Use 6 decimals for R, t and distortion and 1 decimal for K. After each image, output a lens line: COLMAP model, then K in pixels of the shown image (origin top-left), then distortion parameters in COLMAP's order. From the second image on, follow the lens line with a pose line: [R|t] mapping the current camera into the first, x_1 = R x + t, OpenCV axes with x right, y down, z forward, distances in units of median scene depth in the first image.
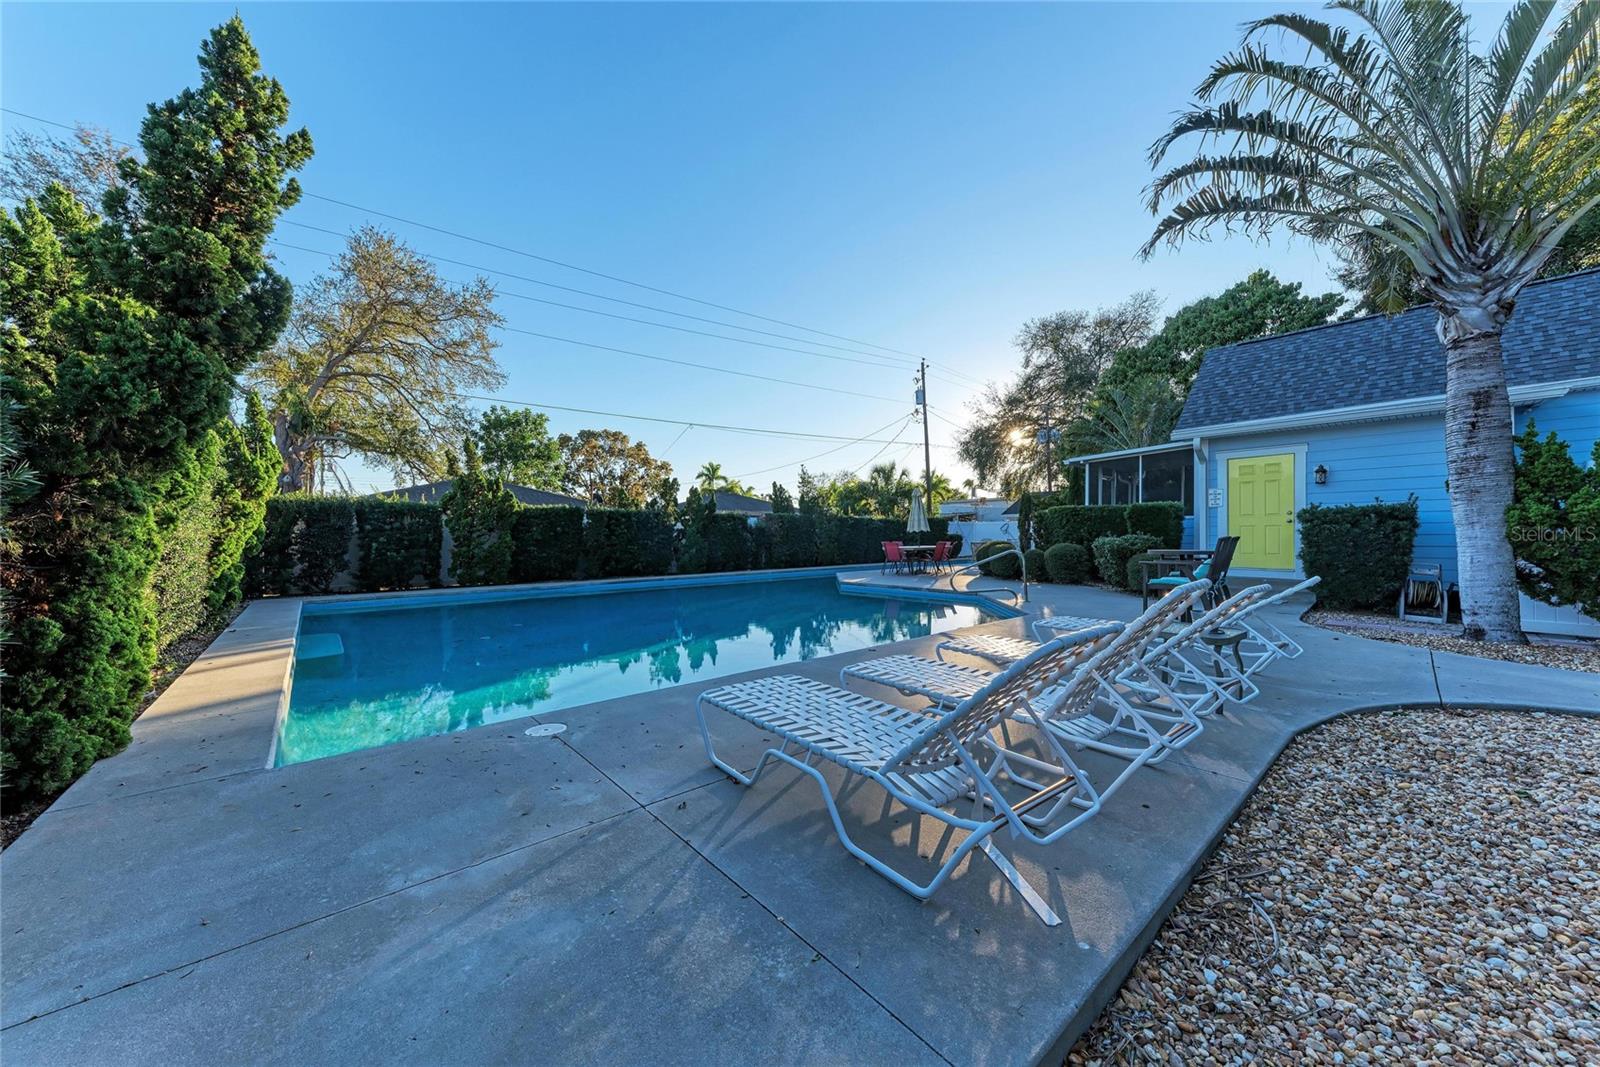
lens RADIAL K [[548.3, 0, 798.6], [0, 548.3, 536.7], [0, 0, 1]] dist [0.009260, -0.000745]
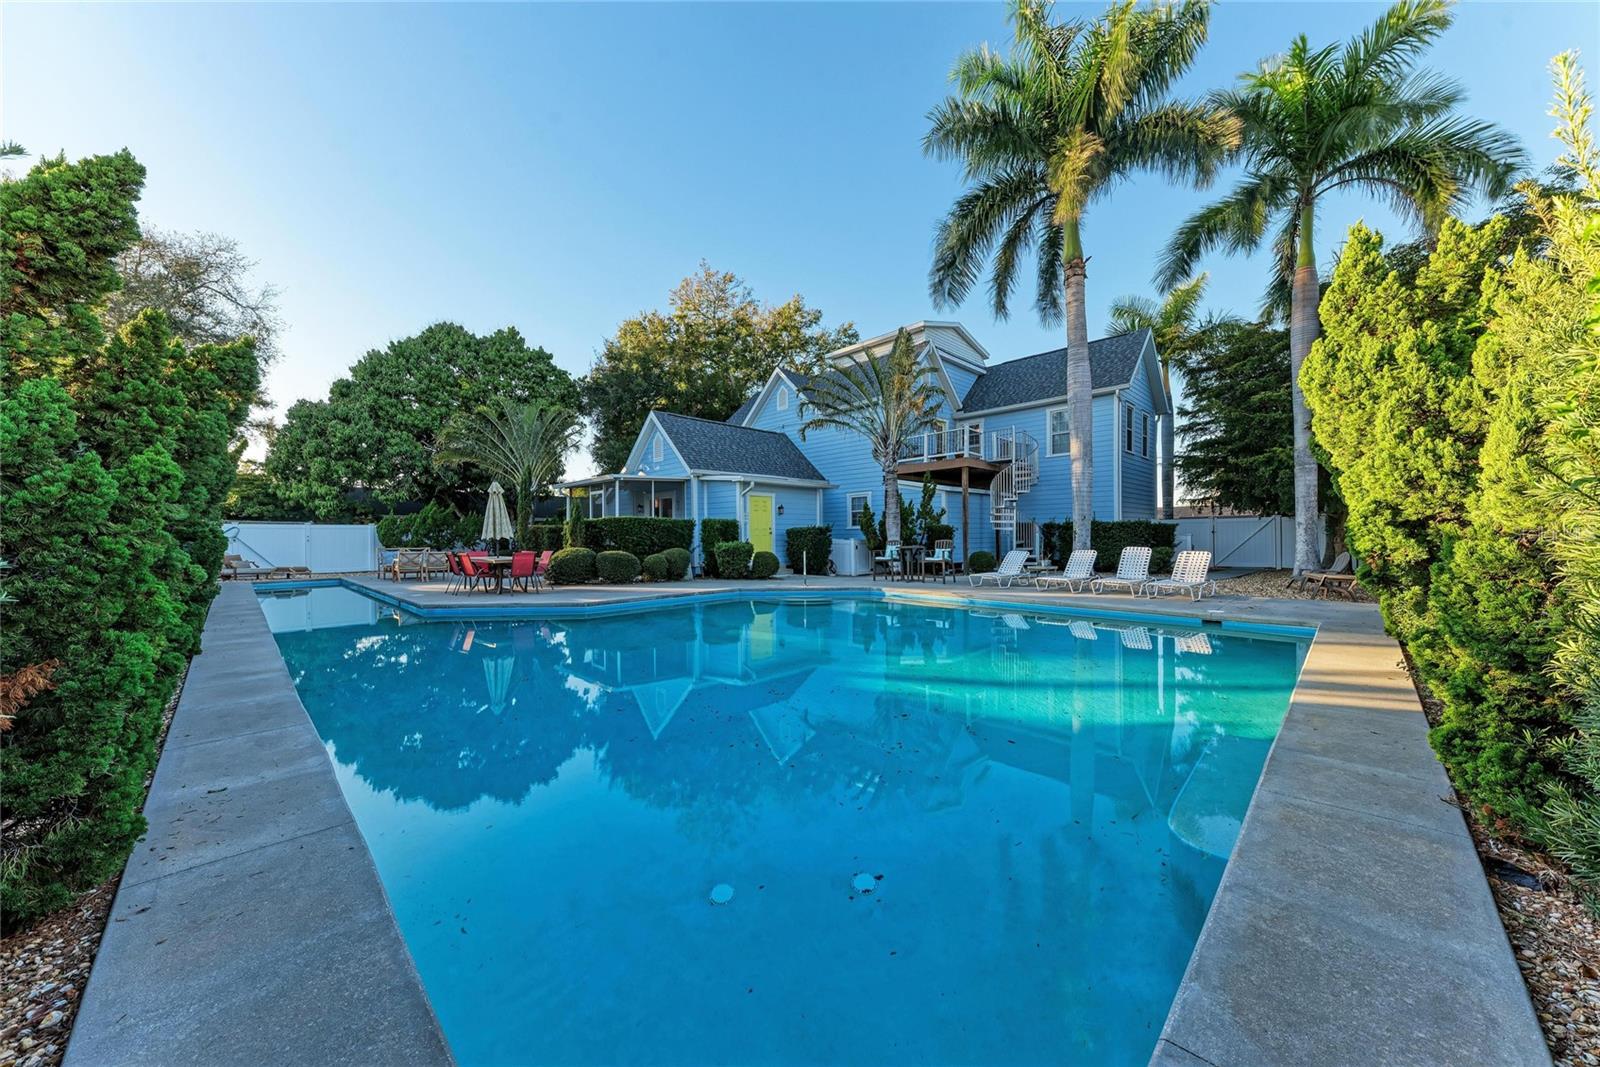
lens RADIAL K [[548.3, 0, 795.6], [0, 548.3, 537.2], [0, 0, 1]] dist [0.009260, -0.000745]
pose [[-0.038279, 0.006623, 0.999245, -0.280285], [0.009861, 0.999932, -0.006250, -0.000134], [-0.999218, 0.009614, -0.038342, 0.285274]]
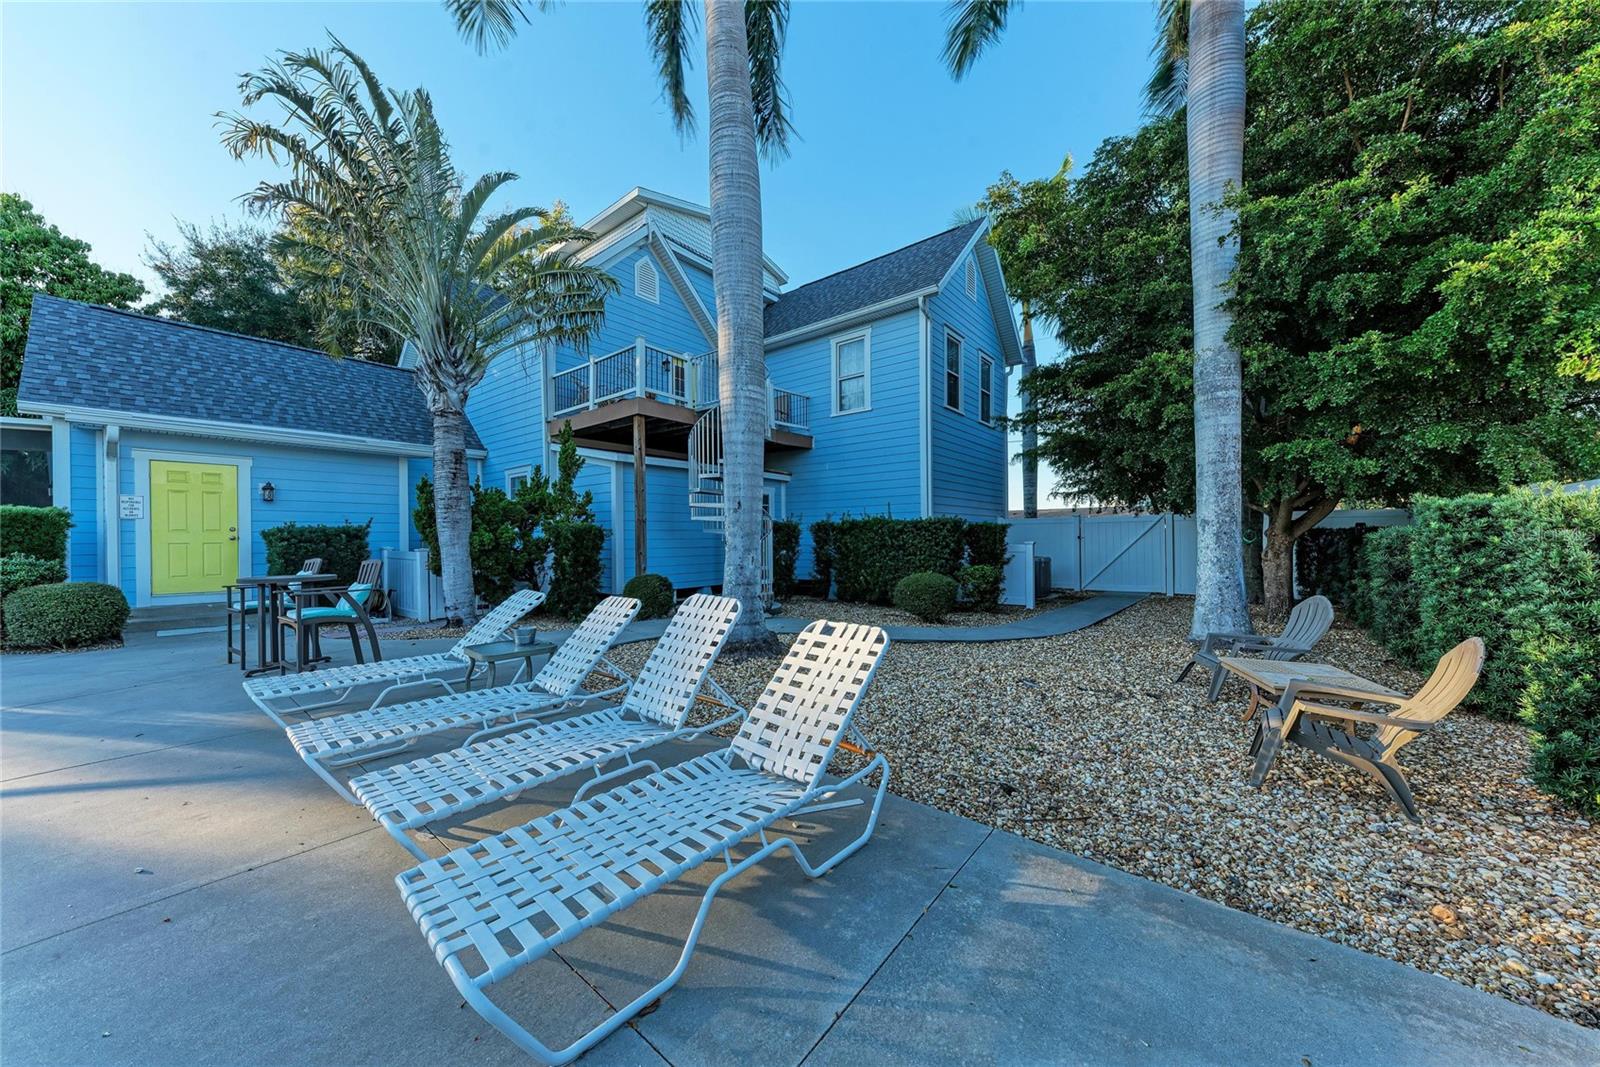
lens RADIAL K [[548.3, 0, 792.0], [0, 548.3, 539.2], [0, 0, 1]] dist [0.009260, -0.000745]
pose [[-0.145508, 0.004694, 0.989346, -0.047449], [0.009156, 0.999952, -0.003398, -0.004179], [-0.989315, 0.008564, -0.145544, 0.059182]]
